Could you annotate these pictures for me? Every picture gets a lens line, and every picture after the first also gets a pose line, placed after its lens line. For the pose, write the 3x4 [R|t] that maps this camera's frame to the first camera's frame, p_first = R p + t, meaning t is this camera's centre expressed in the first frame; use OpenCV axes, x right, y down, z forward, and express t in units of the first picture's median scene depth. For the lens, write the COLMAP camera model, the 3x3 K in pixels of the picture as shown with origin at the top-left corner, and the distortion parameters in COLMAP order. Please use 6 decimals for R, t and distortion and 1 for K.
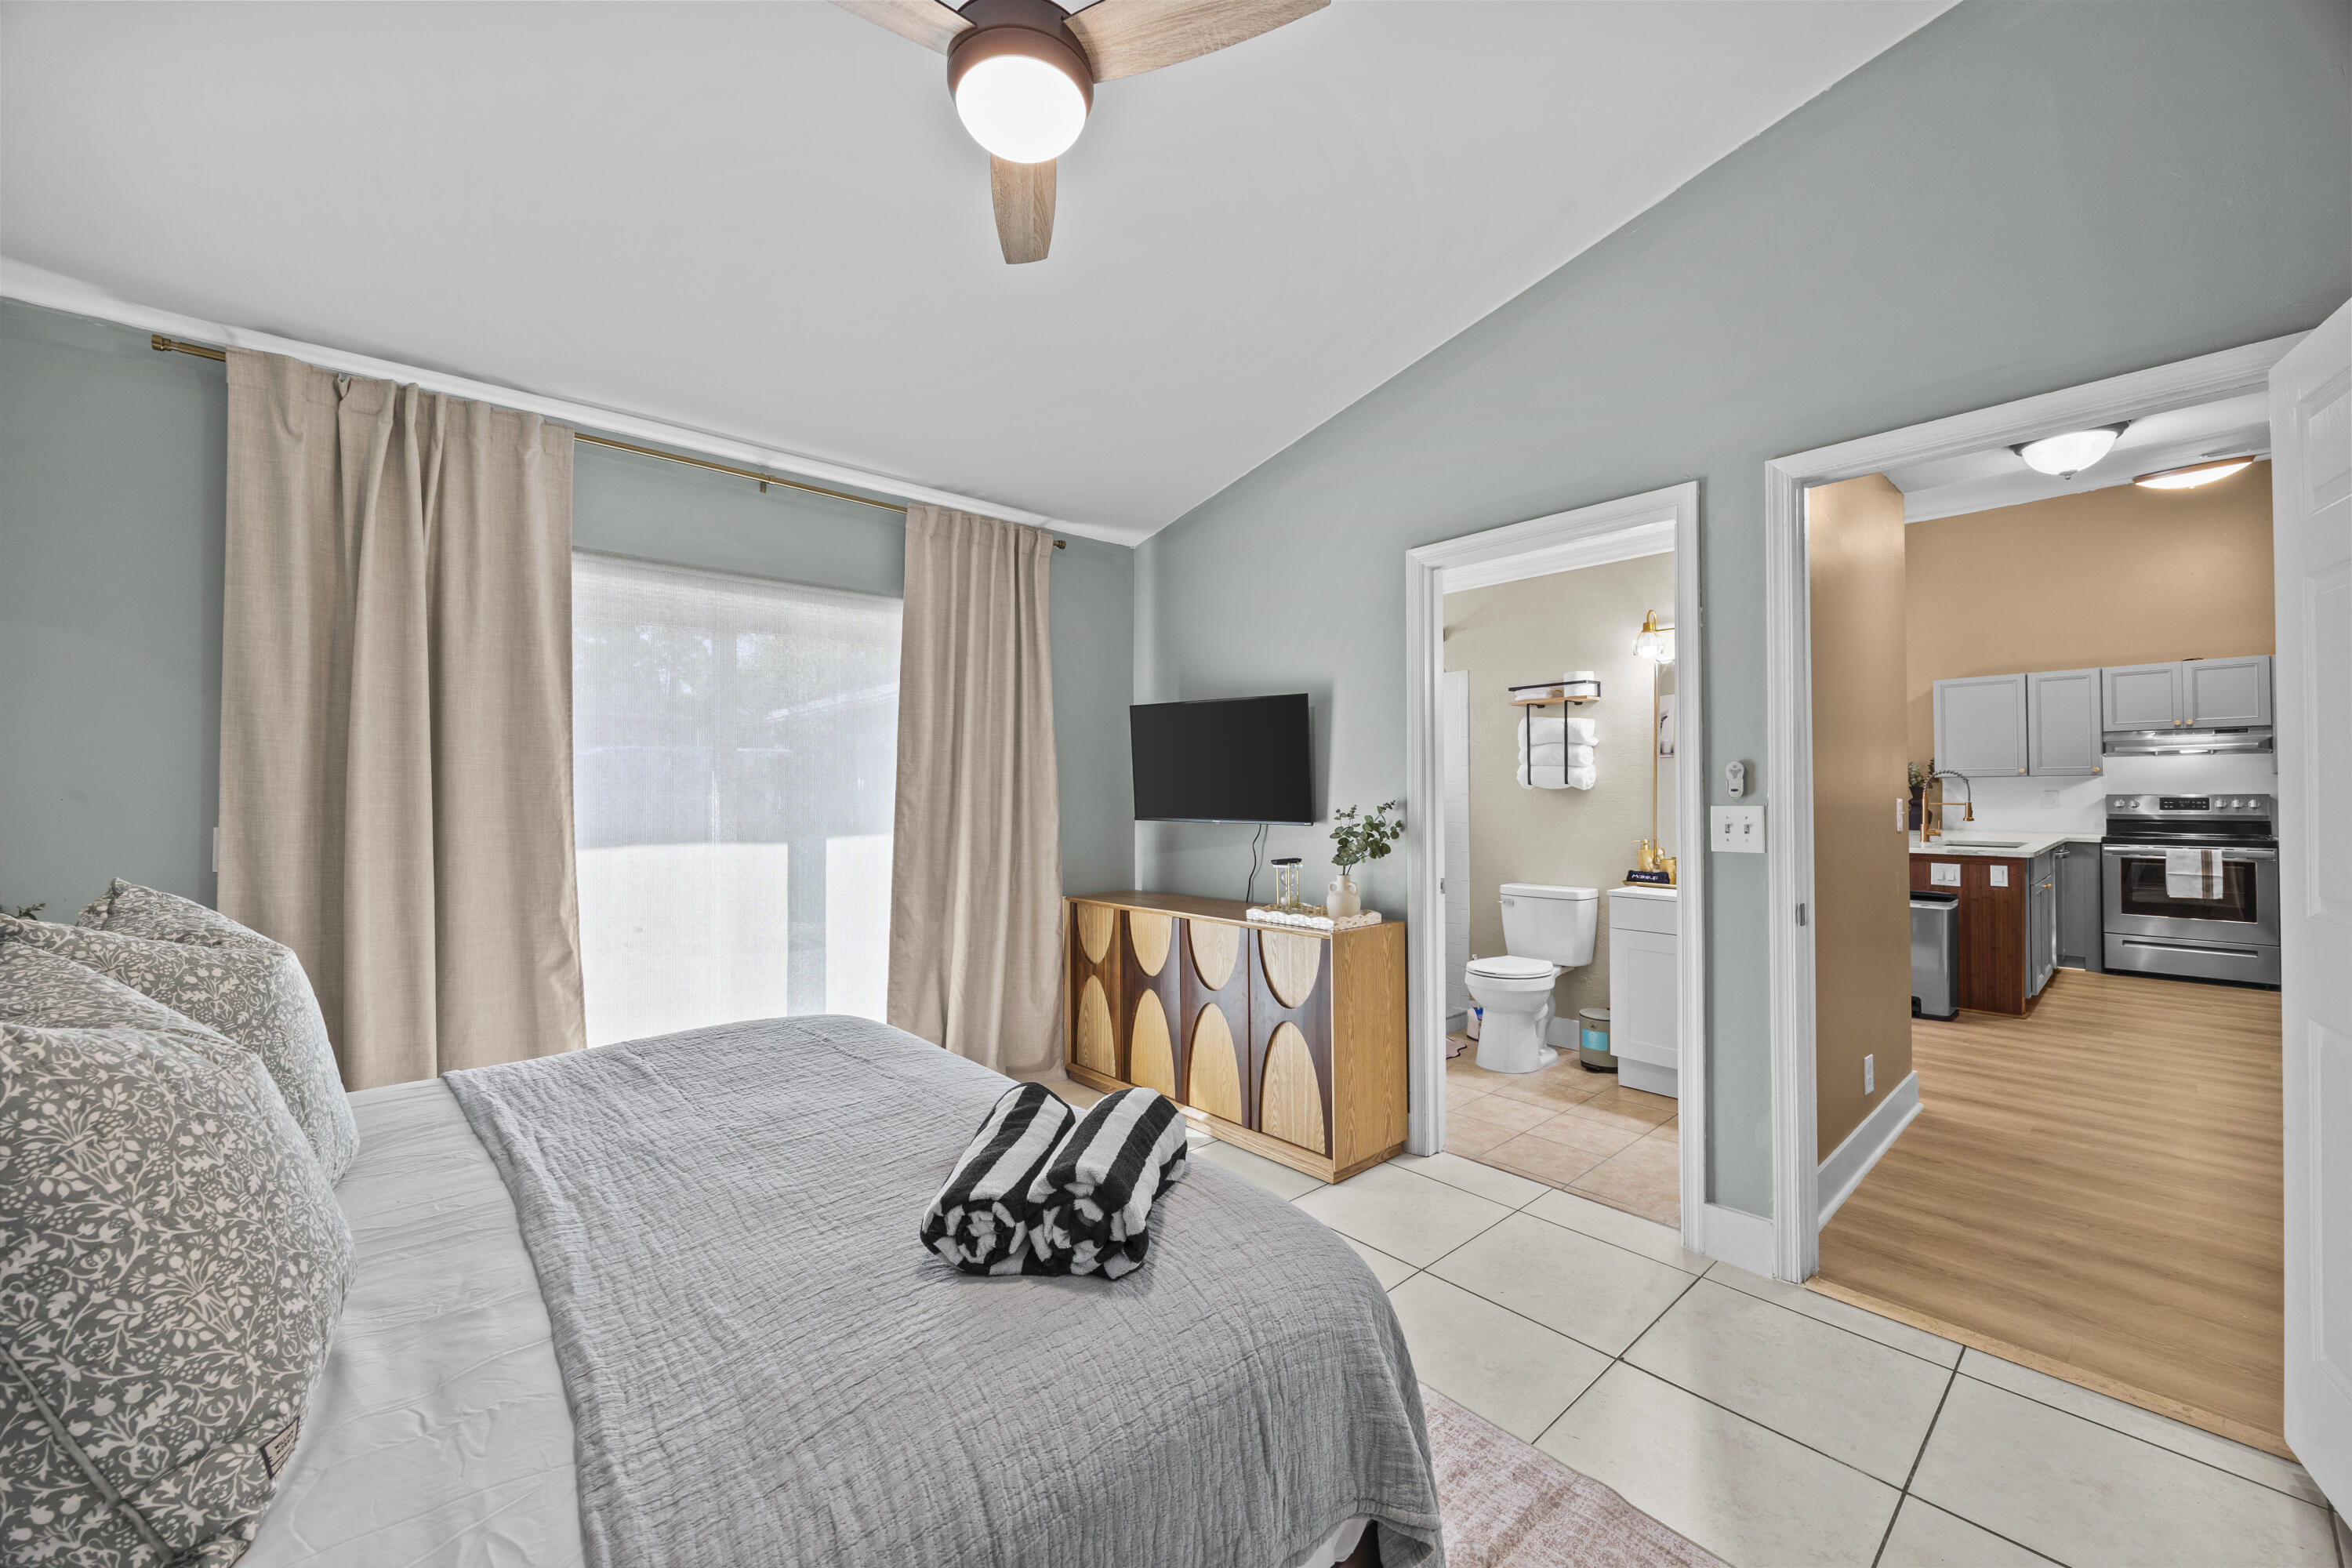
lens RADIAL K [[917.0, 0, 1150.1], [0, 917.0, 787.7], [0, 0, 1]] dist [-0.002052, 0.000436]
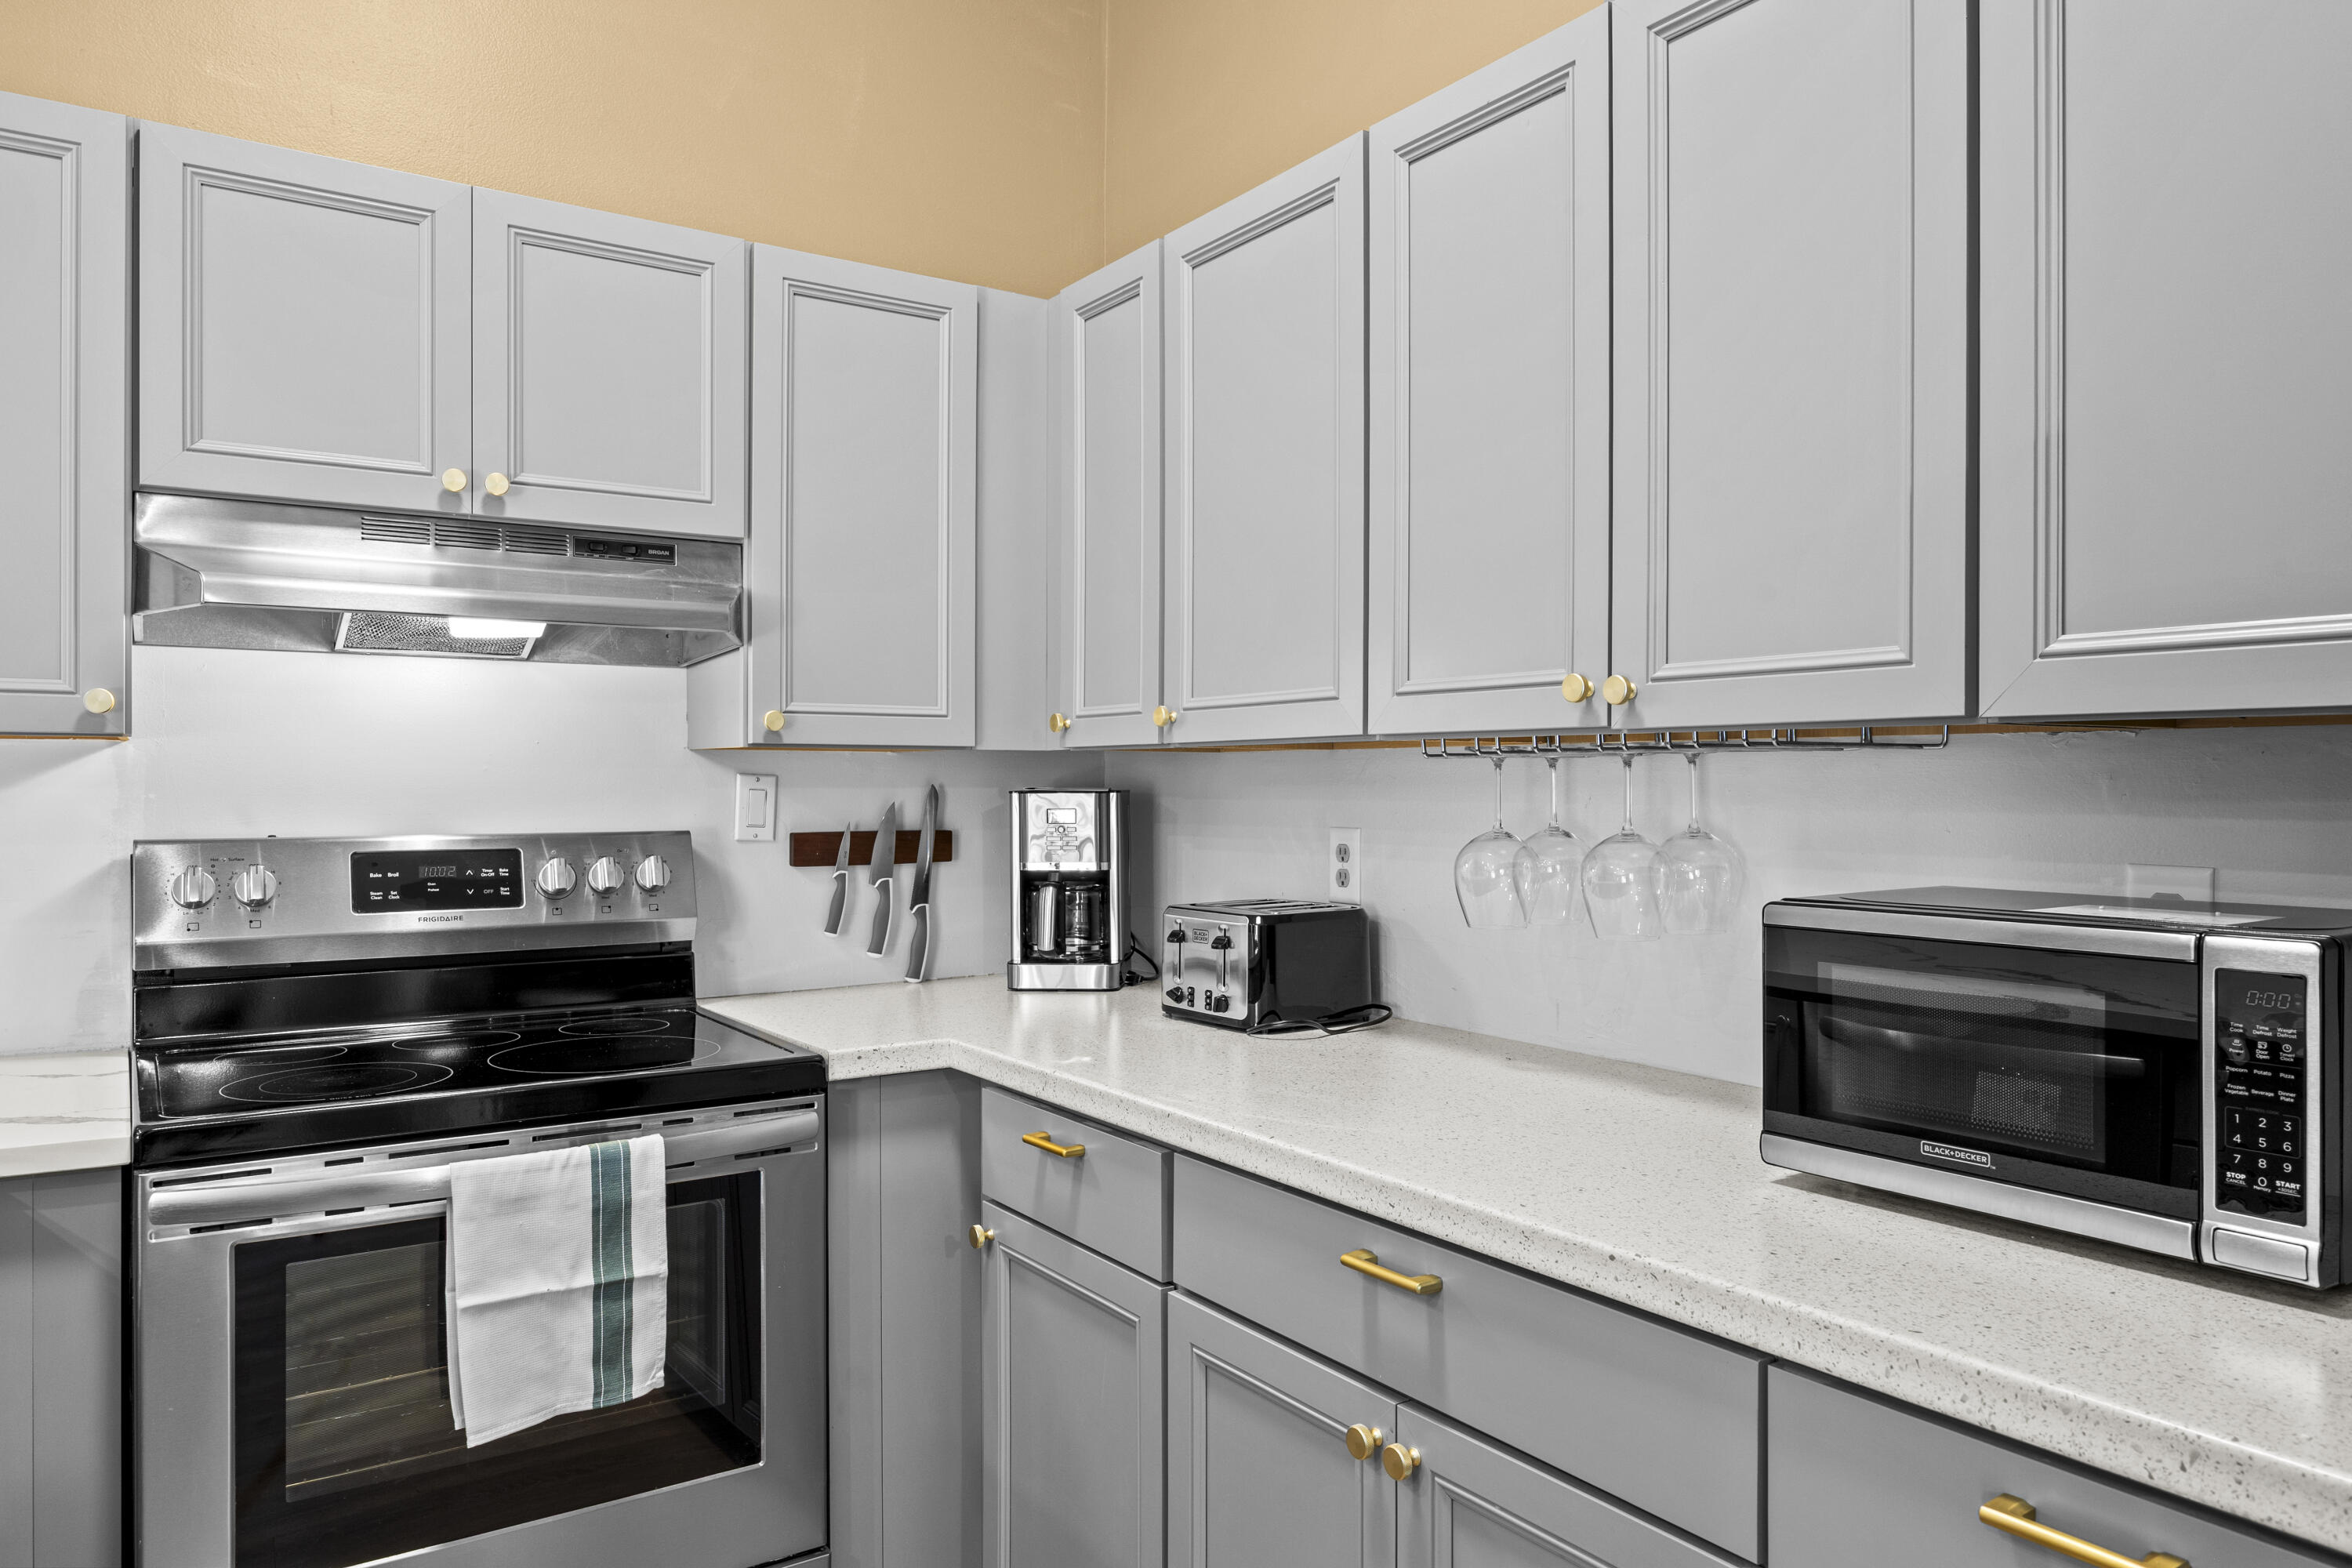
lens RADIAL K [[1568.2, 0, 1201.3], [0, 1568.2, 777.1], [0, 0, 1]] dist [0.010382, 0.005149]
pose [[0.114940, 0.003687, 0.993366, 0.804523], [-0.012365, 0.999921, -0.002280, -0.007909], [-0.993296, -0.012021, 0.114976, 0.800632]]
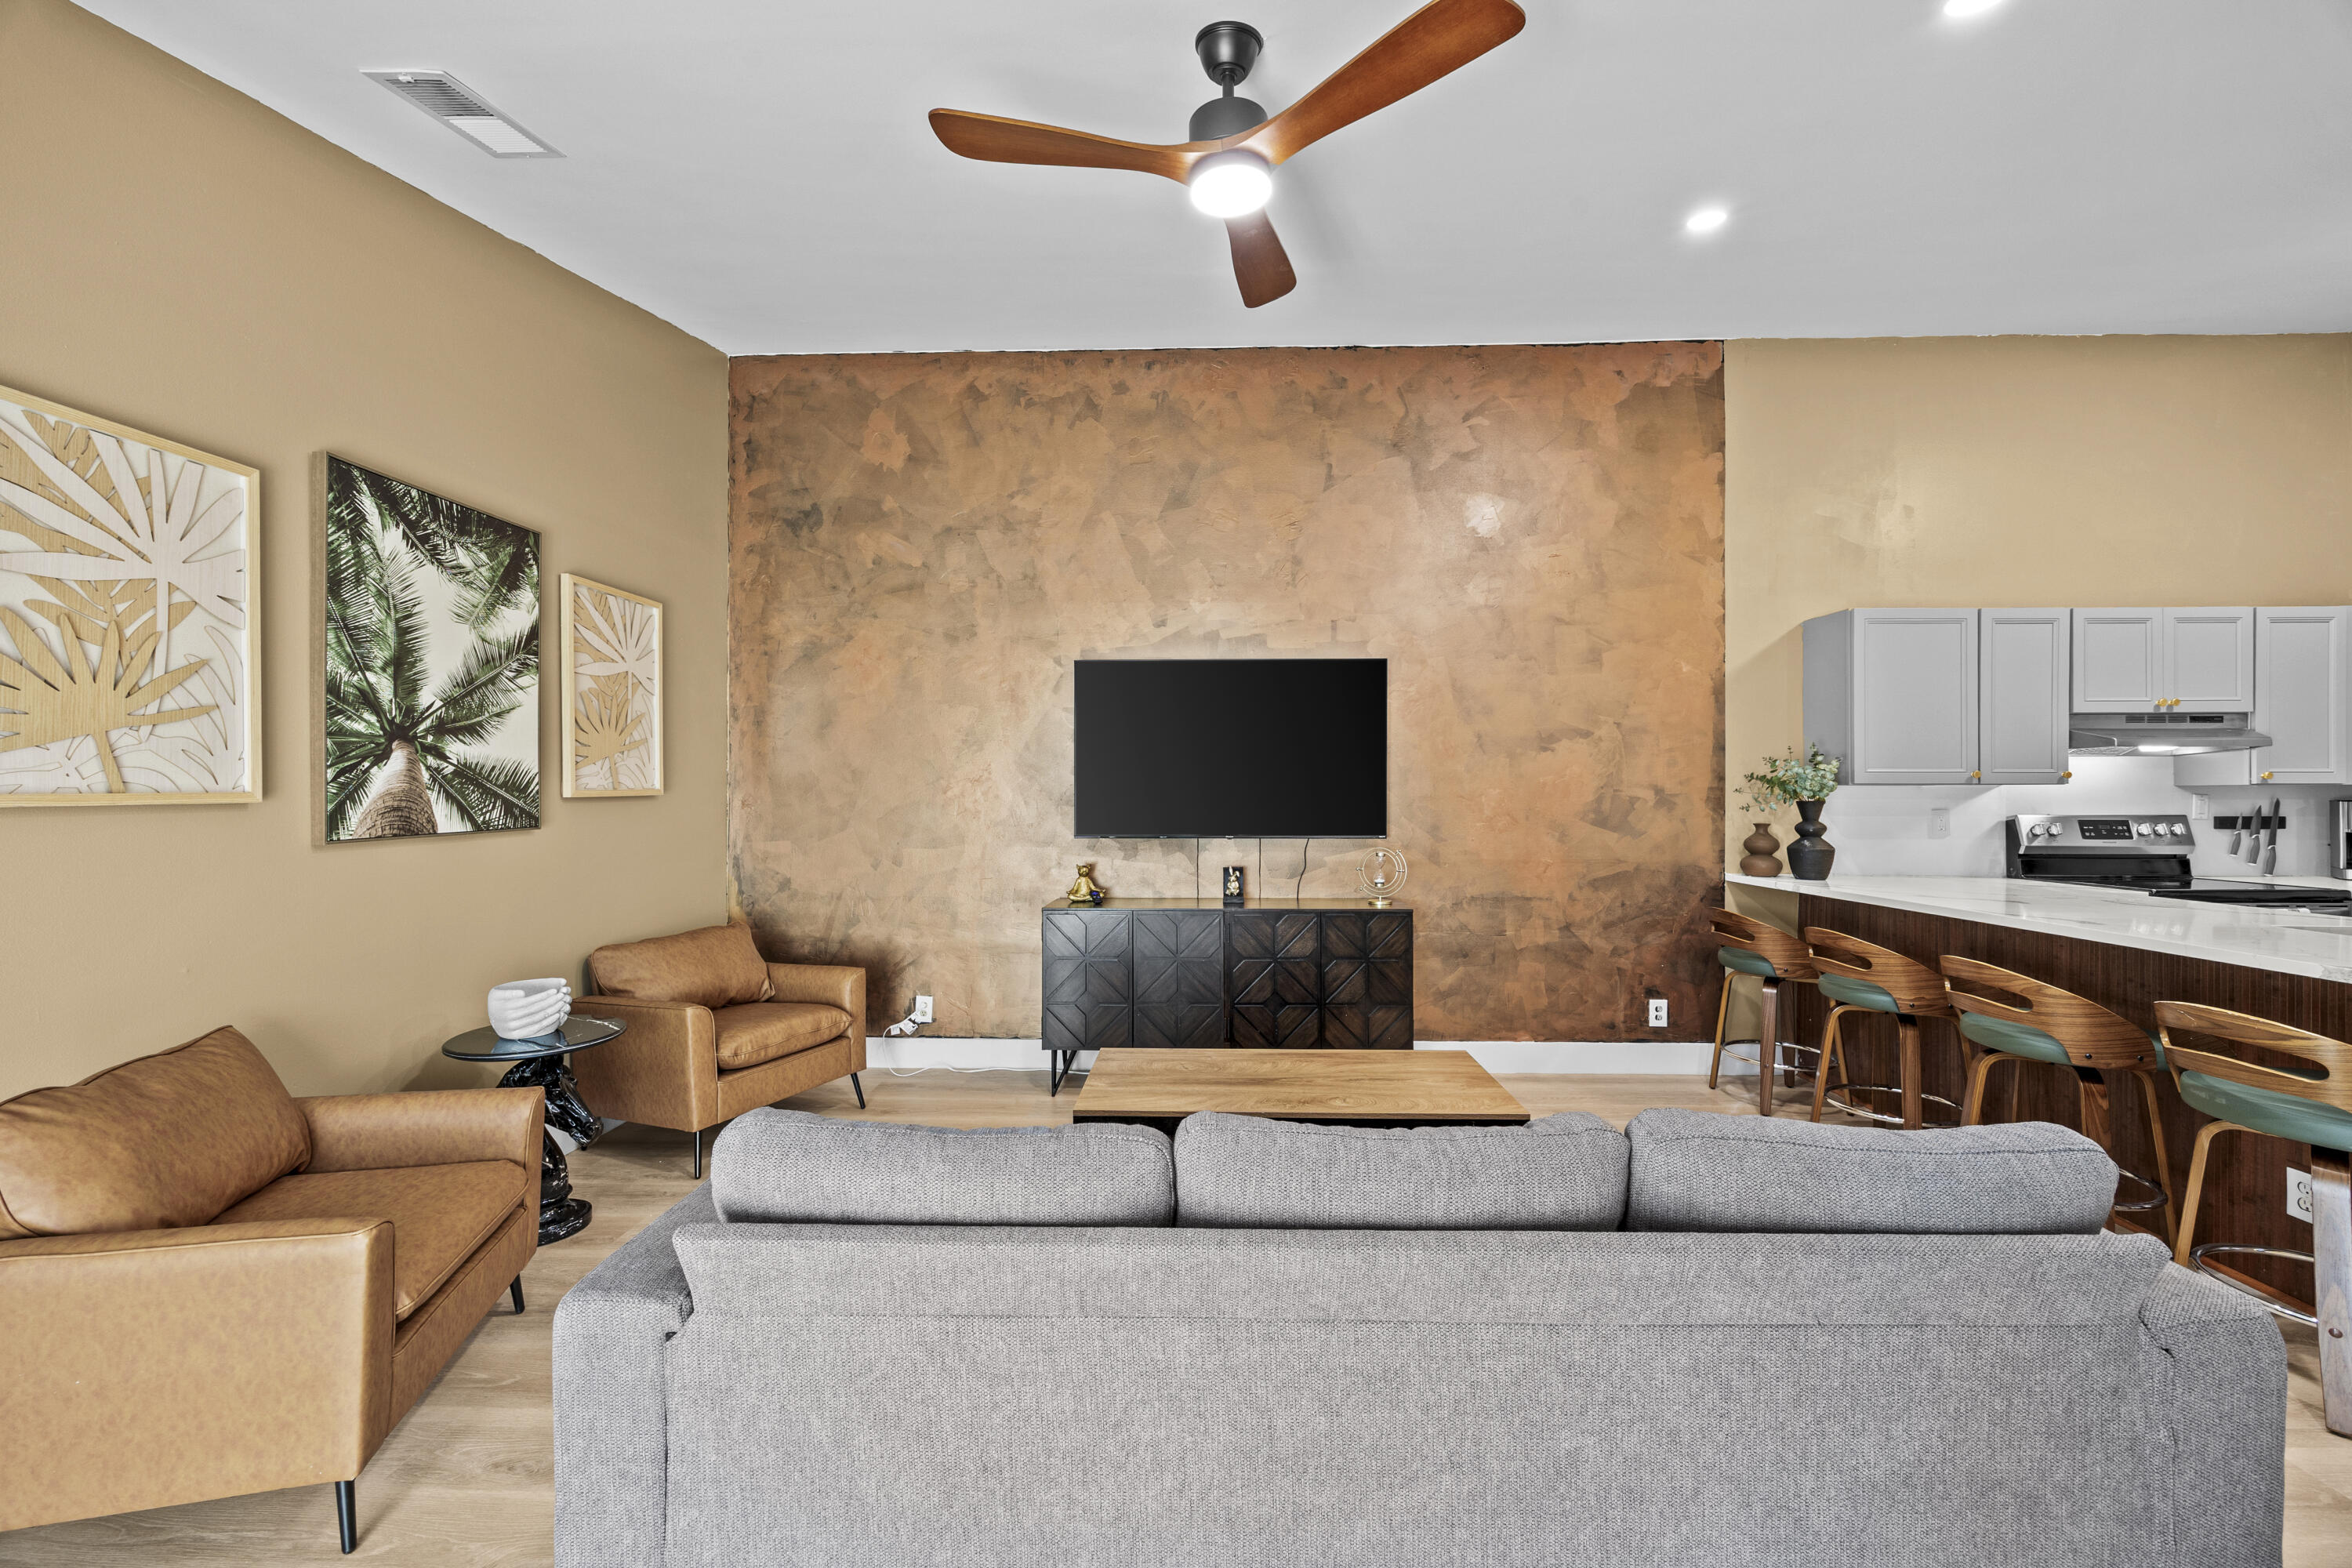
lens RADIAL K [[917.0, 0, 1178.9], [0, 917.0, 802.0], [0, 0, 1]] dist [-0.002052, 0.000436]
pose [[0.676121, -0.001796, 0.736789, 0.202725], [-0.007994, 0.999920, 0.009773, -0.003050], [-0.736748, -0.012497, 0.676052, 1.072961]]
